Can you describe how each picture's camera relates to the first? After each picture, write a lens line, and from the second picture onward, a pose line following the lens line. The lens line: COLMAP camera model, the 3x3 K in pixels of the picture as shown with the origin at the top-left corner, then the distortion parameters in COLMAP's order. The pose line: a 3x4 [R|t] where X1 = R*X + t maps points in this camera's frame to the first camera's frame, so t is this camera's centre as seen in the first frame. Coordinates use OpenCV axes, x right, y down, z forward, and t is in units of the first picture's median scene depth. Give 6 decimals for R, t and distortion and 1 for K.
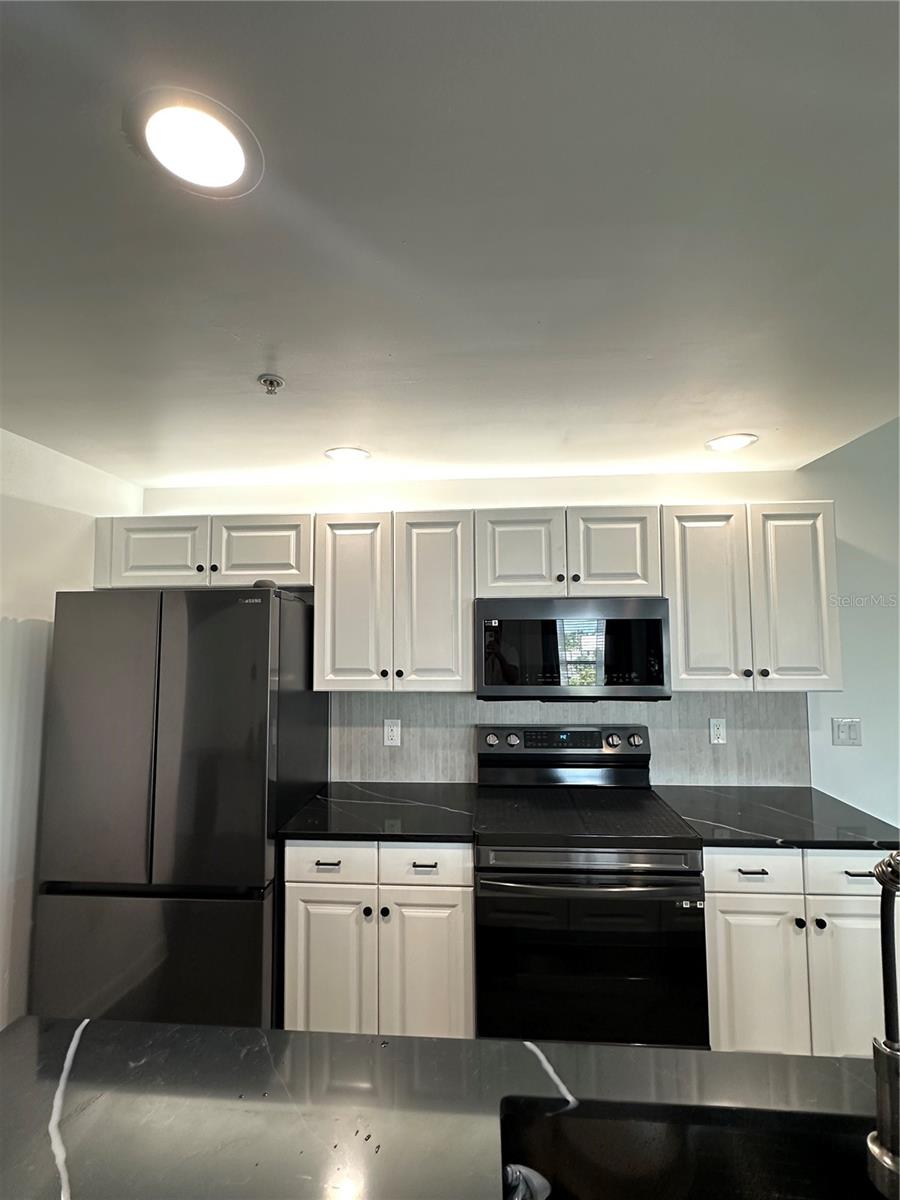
lens RADIAL K [[541.6, 0, 449.1], [0, 541.6, 602.4], [0, 0, 1]] dist [-0.000708, -0.000097]
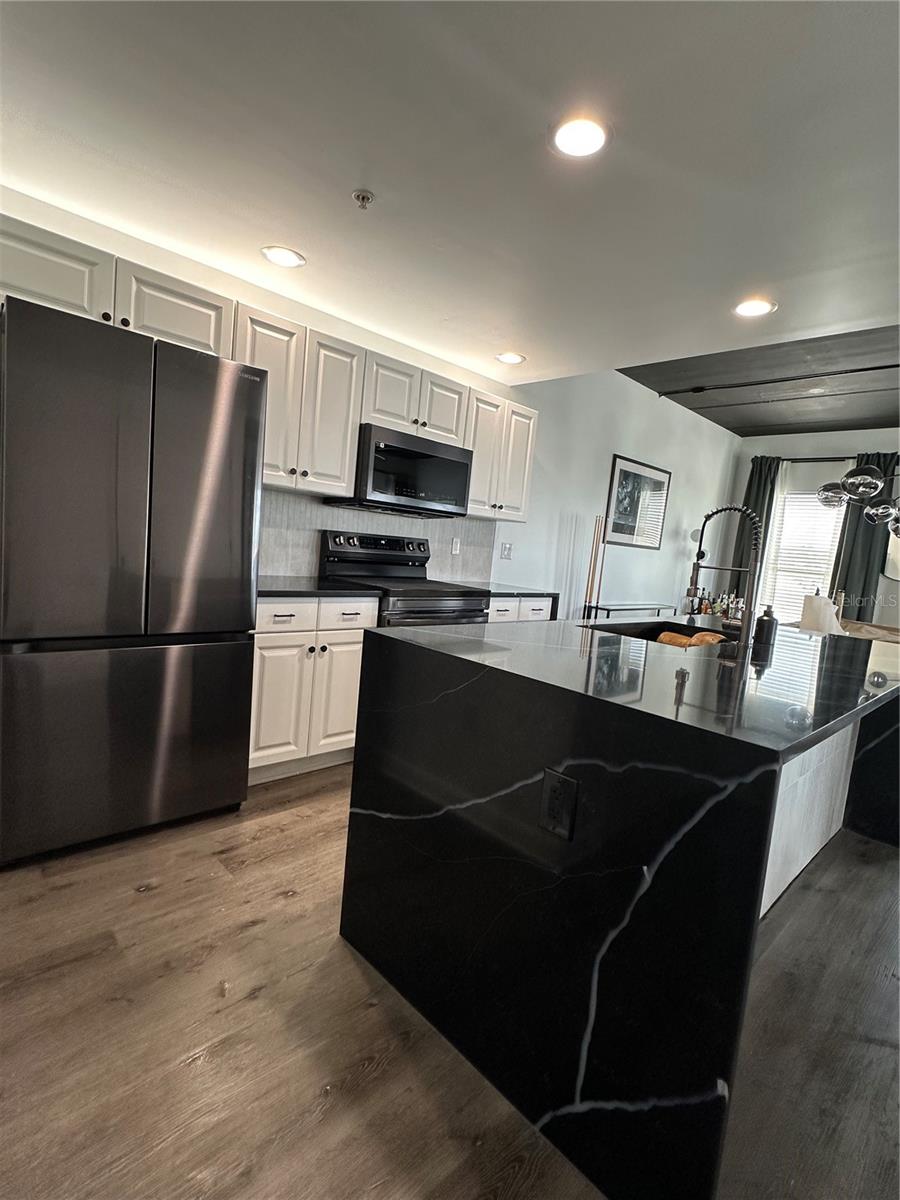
lens RADIAL K [[579.0, 0, 447.0], [0, 579.0, 604.8], [0, 0, 1]] dist [-0.000891, -0.000257]
pose [[0.669287, -0.006750, 0.742973, -0.804557], [-0.142966, 0.980103, 0.137691, 0.189226], [-0.729120, -0.198375, 0.655005, -0.105963]]
